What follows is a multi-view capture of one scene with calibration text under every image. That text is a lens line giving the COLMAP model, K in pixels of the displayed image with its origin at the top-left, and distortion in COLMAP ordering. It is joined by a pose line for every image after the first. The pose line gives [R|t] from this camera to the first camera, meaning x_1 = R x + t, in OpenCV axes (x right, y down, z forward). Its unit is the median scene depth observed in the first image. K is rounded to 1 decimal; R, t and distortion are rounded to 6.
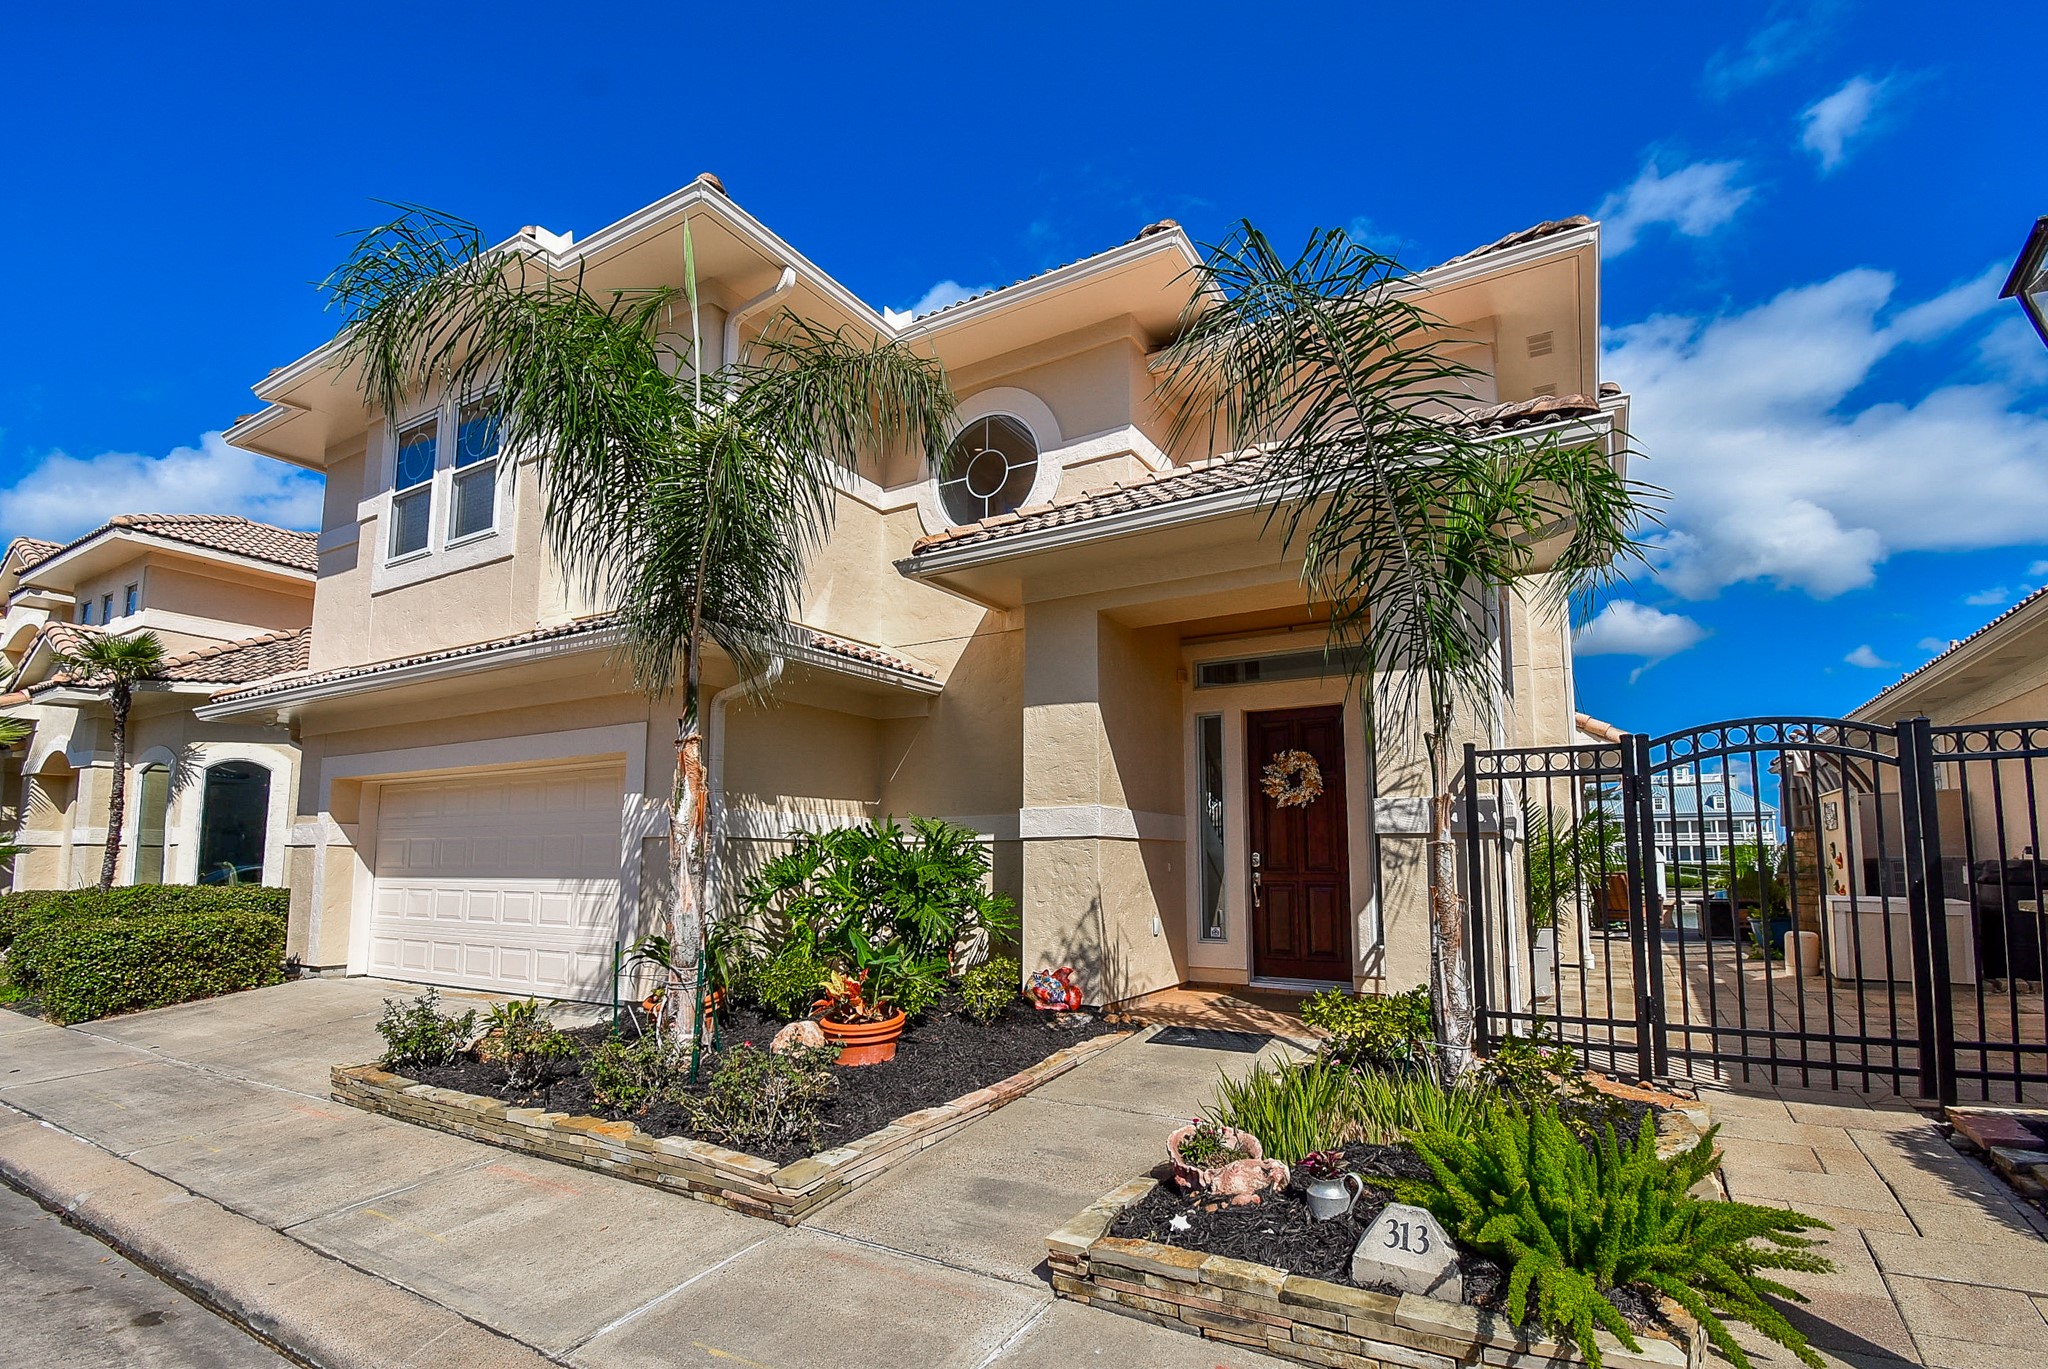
lens RADIAL K [[984.9, 0, 1004.8], [0, 984.9, 765.6], [0, 0, 1]] dist [0.005221, -0.001677]
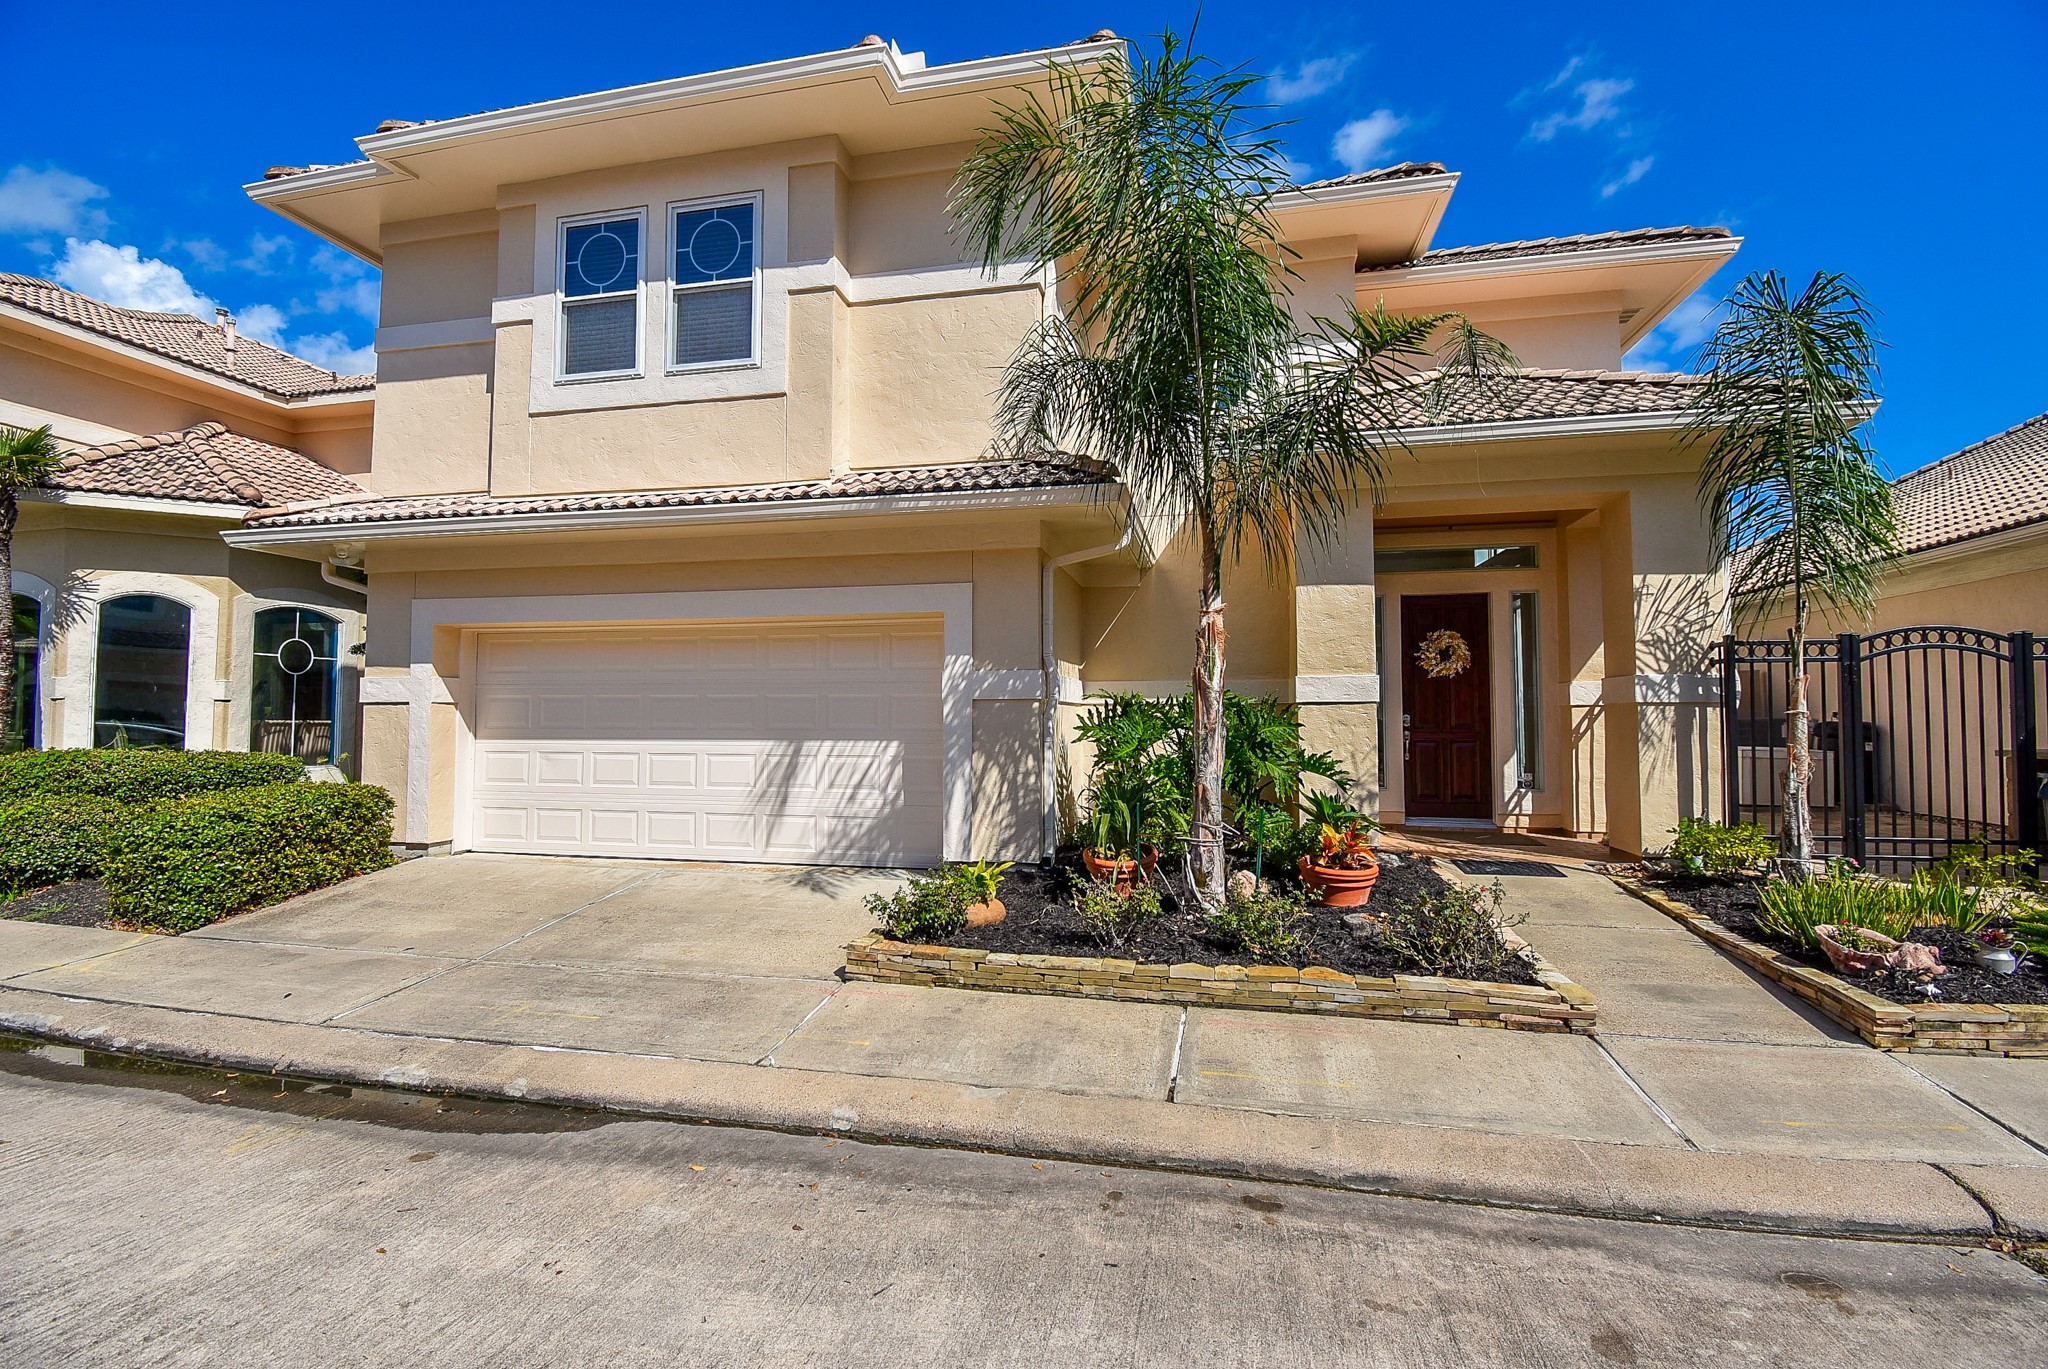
lens RADIAL K [[916.7, 0, 1020.9], [0, 916.7, 679.7], [0, 0, 1]] dist [0.033187, -0.015488]
pose [[0.942879, 0.013208, 0.332872, -0.576783], [-0.032564, 0.998083, 0.052636, 0.002098], [-0.331539, -0.060470, 0.941502, 0.096225]]
